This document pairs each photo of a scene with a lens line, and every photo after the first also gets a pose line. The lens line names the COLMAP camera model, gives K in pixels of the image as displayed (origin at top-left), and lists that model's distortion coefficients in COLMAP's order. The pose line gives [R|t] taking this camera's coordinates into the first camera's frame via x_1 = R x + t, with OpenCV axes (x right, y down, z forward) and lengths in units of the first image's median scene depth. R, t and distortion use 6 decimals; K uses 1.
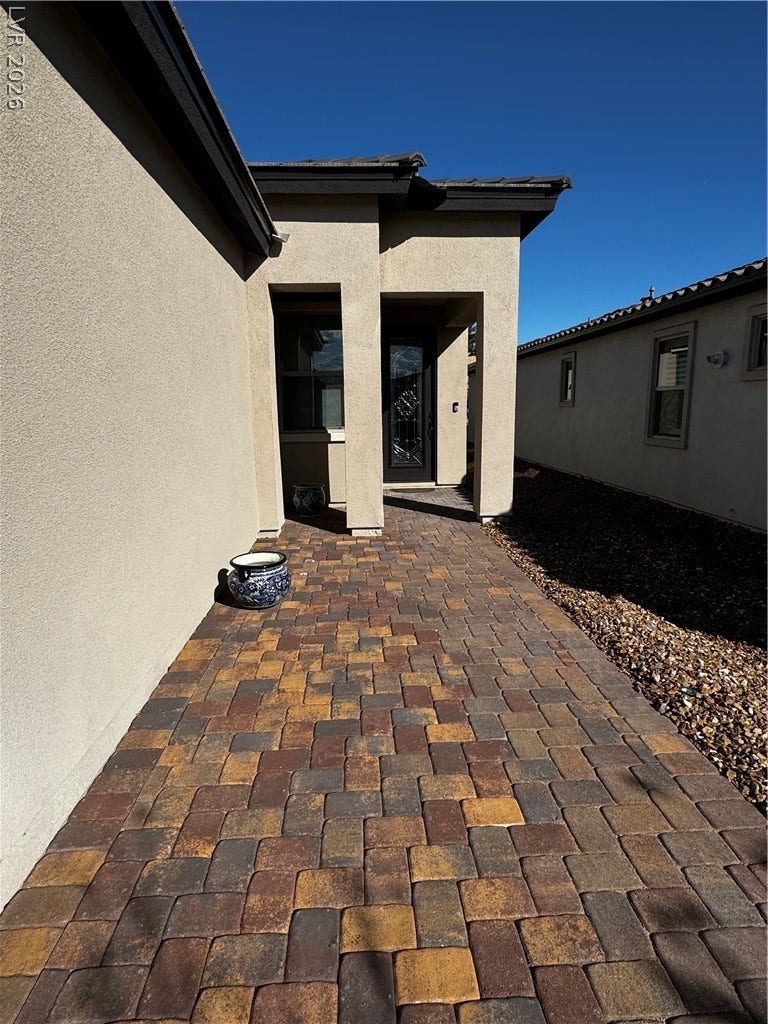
lens RADIAL K [[696.7, 0, 384.0], [0, 696.7, 512.0], [0, 0, 1]] dist [0.000724, -0.002582]
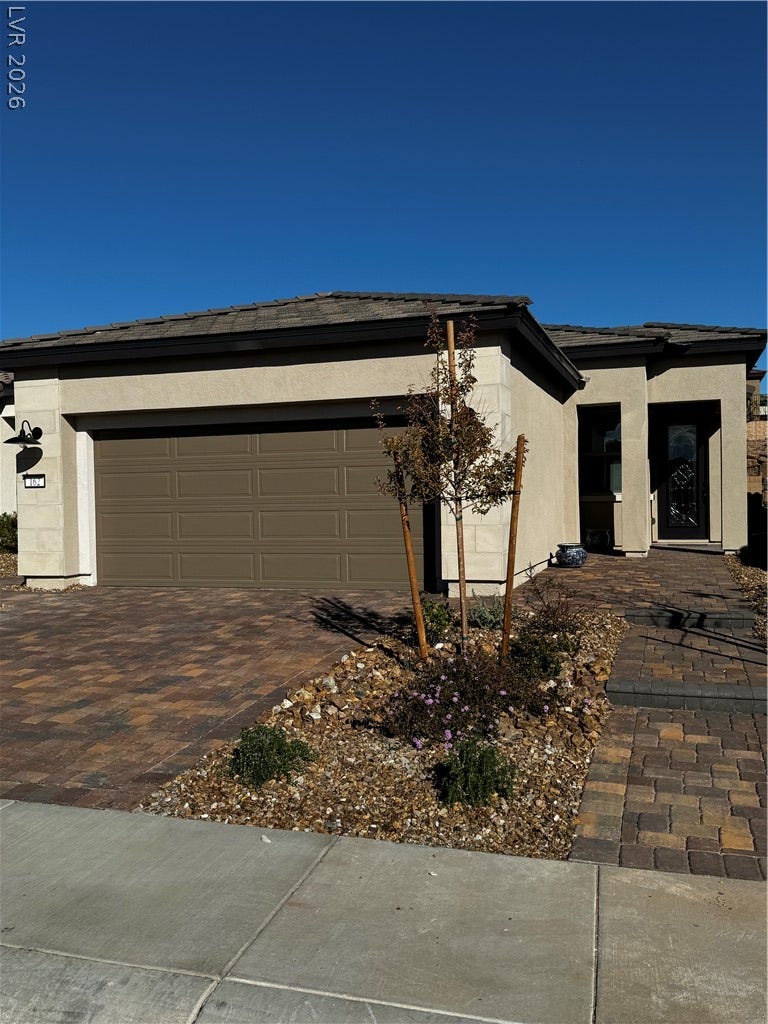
lens RADIAL K [[860.5, 0, 384.0], [0, 860.5, 512.0], [0, 0, 1]] dist [0.158612, -0.295544]
pose [[0.937593, 0.009425, -0.347607, 0.123670], [-0.051222, 0.992471, -0.111252, 0.181292], [0.343942, 0.122114, 0.931017, -1.022733]]
